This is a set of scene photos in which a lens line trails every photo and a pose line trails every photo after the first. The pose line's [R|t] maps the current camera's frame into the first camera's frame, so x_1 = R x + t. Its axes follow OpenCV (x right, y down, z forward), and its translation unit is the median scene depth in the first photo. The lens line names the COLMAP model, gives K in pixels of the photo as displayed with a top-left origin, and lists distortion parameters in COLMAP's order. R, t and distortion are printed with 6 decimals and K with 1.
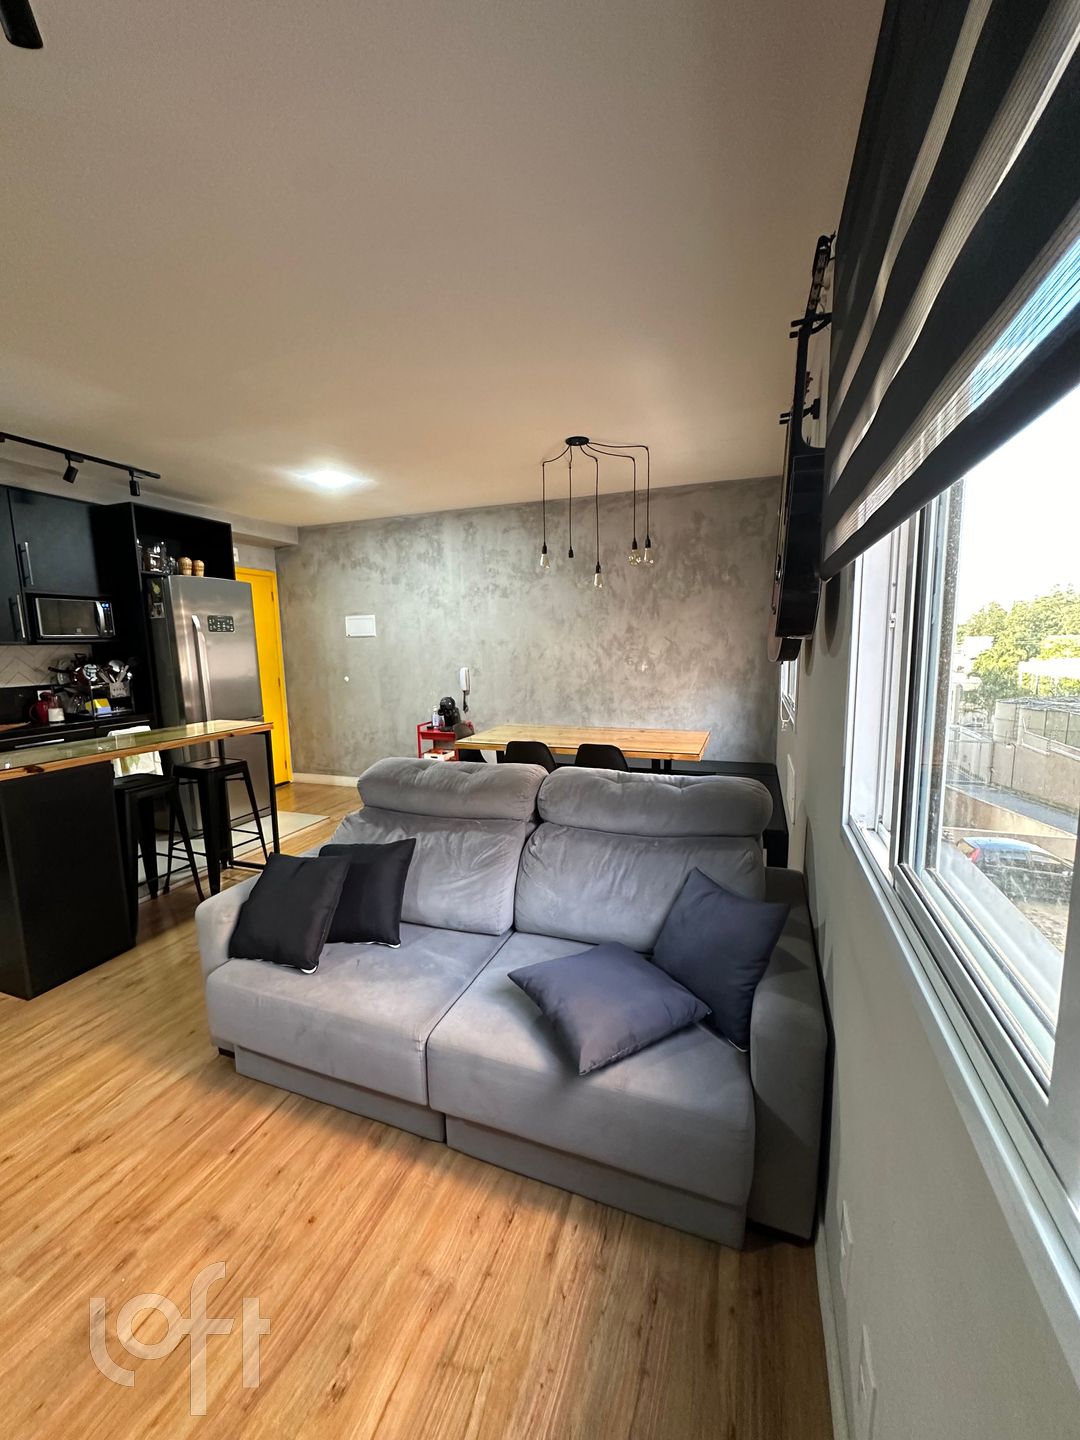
lens RADIAL K [[574.3, 0, 540.0], [0, 574.3, 720.0], [0, 0, 1]] dist [-0.000704, 0.000267]
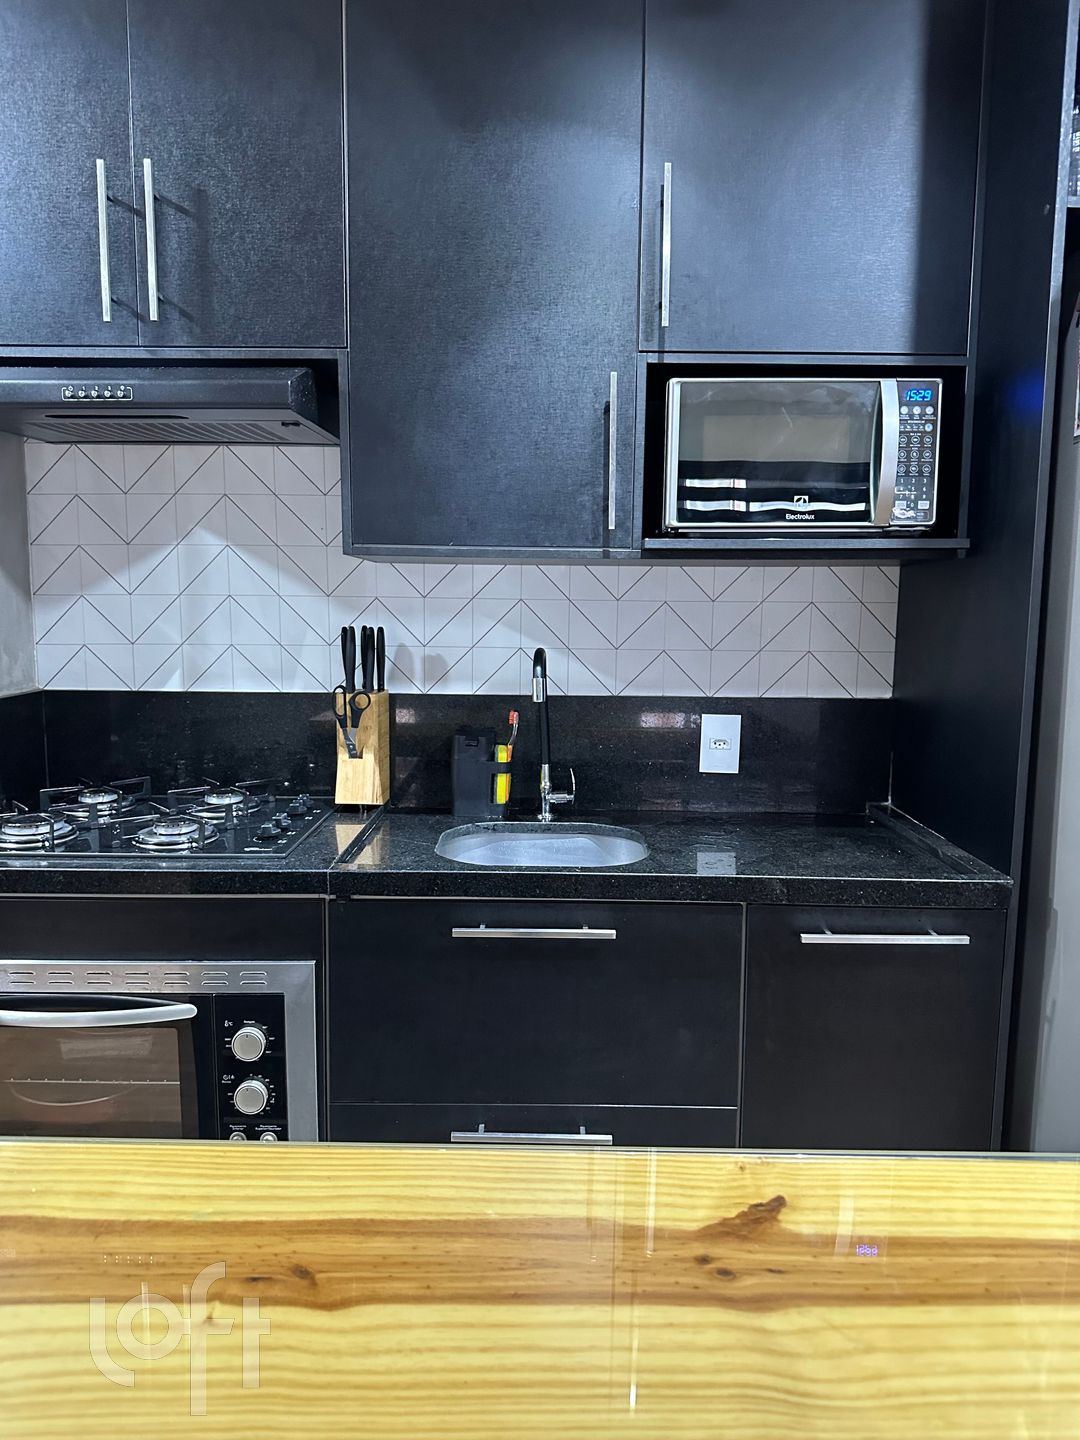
lens RADIAL K [[1021.2, 0, 540.0], [0, 1021.2, 720.0], [0, 0, 1]] dist [0.156408, -0.290624]
pose [[0.339733, 0.133716, -0.930968, -0.336358], [-0.145597, 0.985387, 0.088400, -0.070926], [0.929184, 0.105514, 0.354237, 0.616460]]
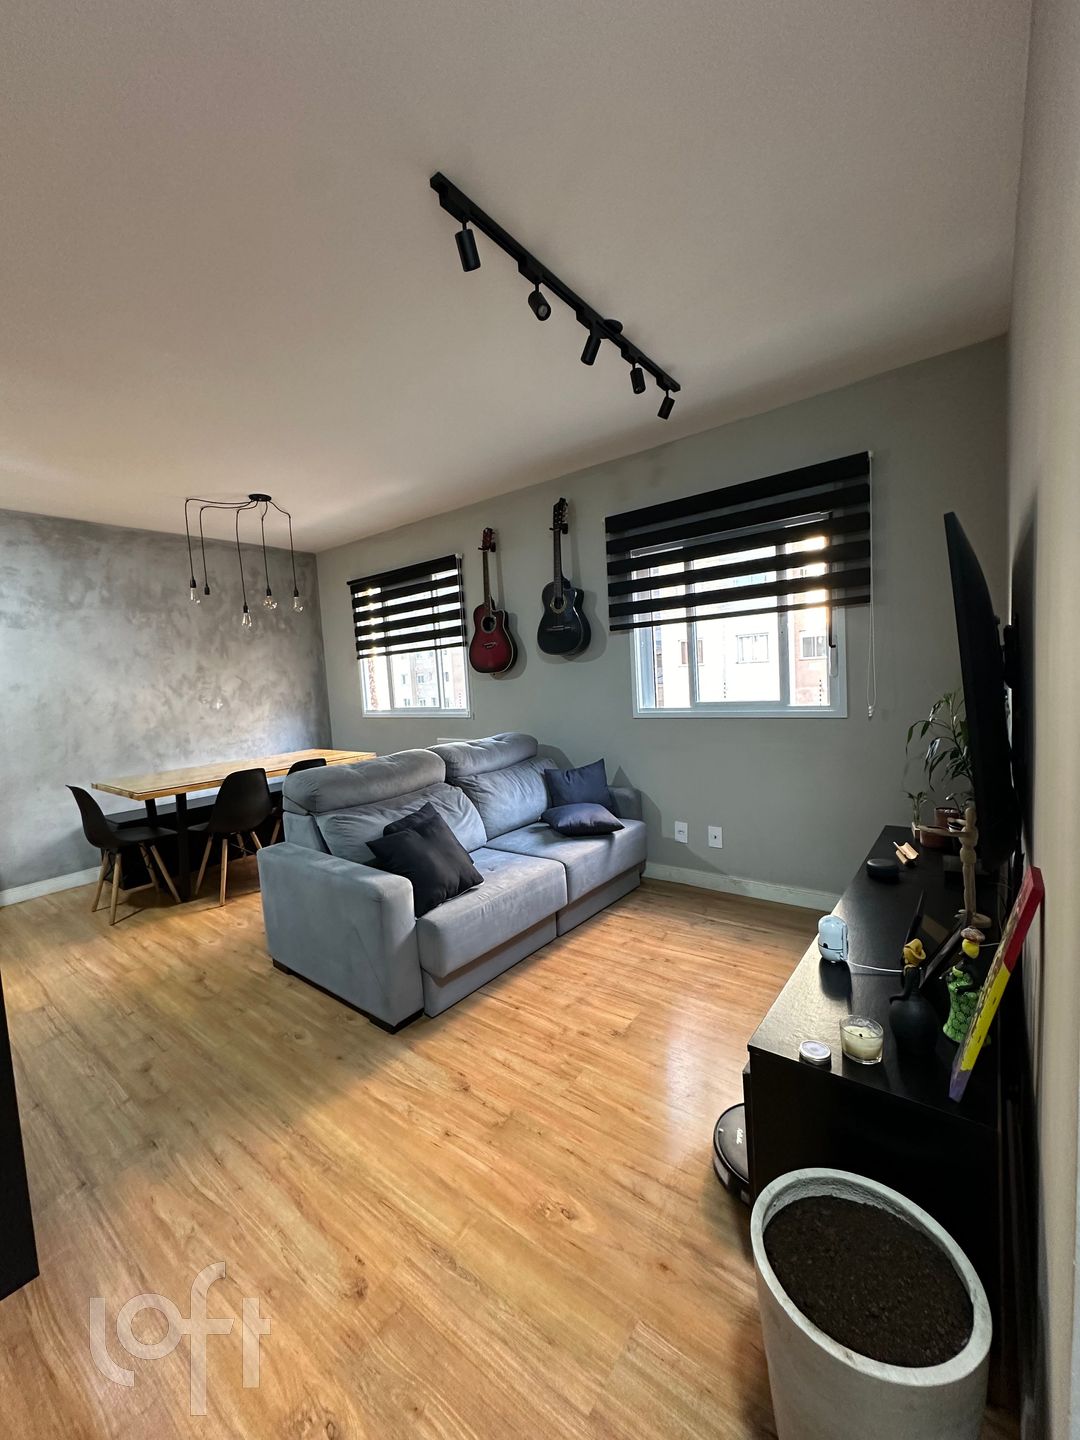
lens RADIAL K [[574.7, 0, 540.0], [0, 574.7, 720.0], [0, 0, 1]] dist [-0.002314, 0.000301]
pose [[0.303395, -0.075769, 0.949848, -0.639448], [0.180408, 0.983371, 0.020818, 0.017541], [-0.935631, 0.165044, 0.312019, 0.143871]]
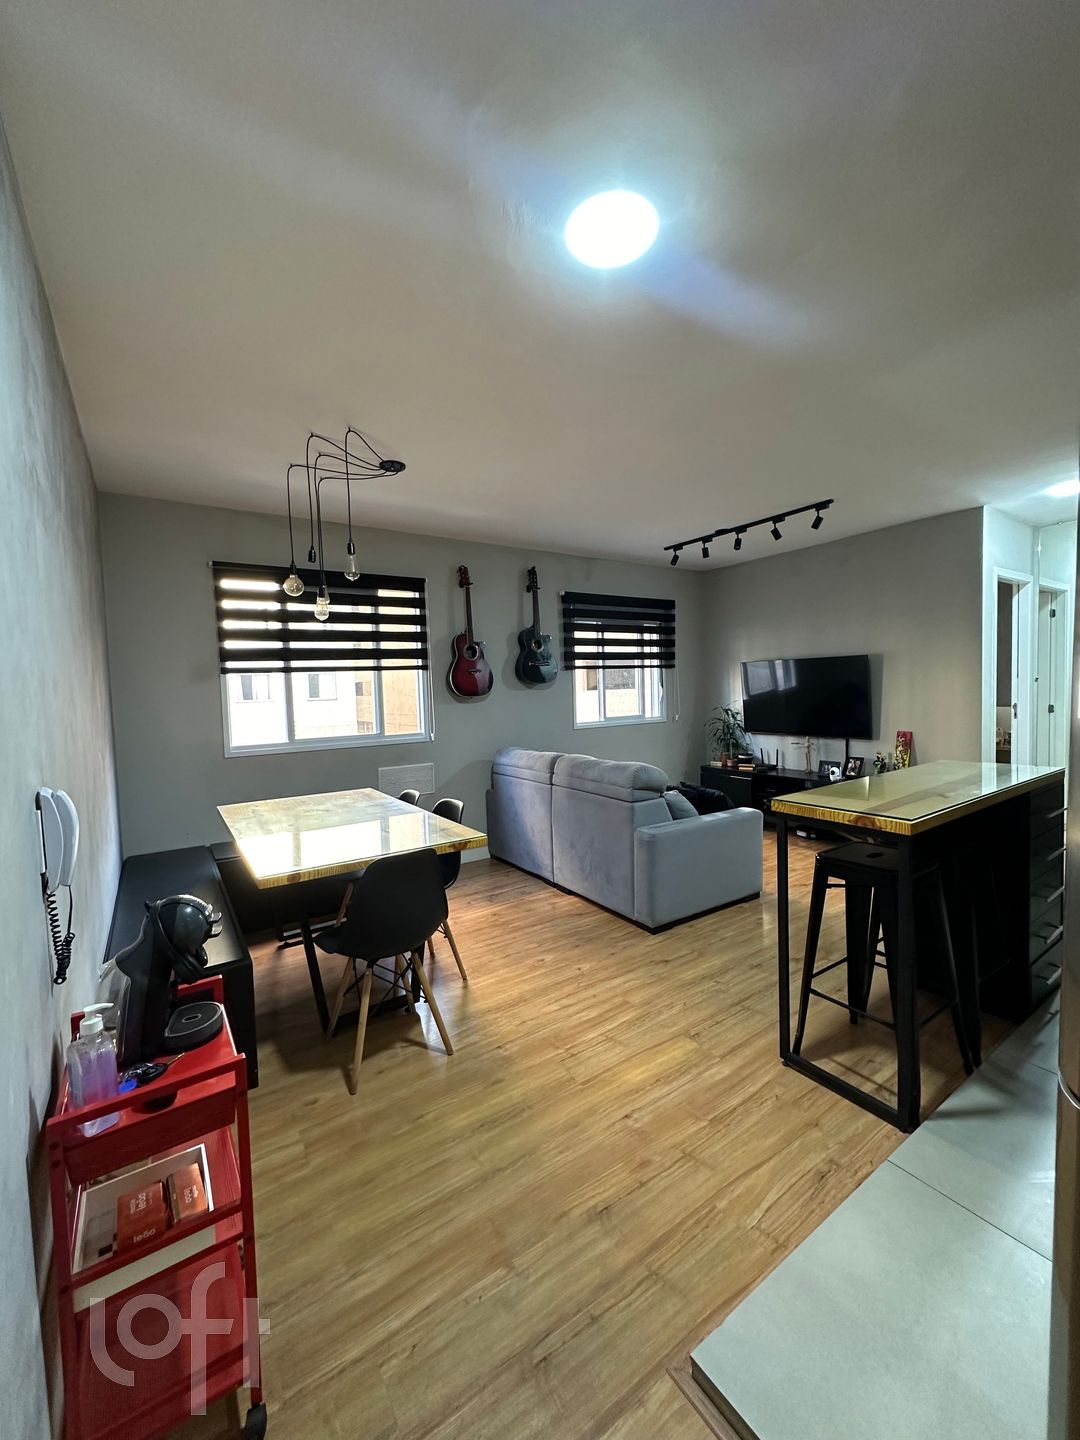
lens RADIAL K [[574.7, 0, 540.0], [0, 574.7, 720.0], [0, 0, 1]] dist [-0.002314, 0.000301]
pose [[-0.812247, 0.016041, 0.583093, -0.471973], [0.126306, 0.980743, 0.148962, -0.143013], [-0.569475, 0.194642, -0.798632, 1.213587]]
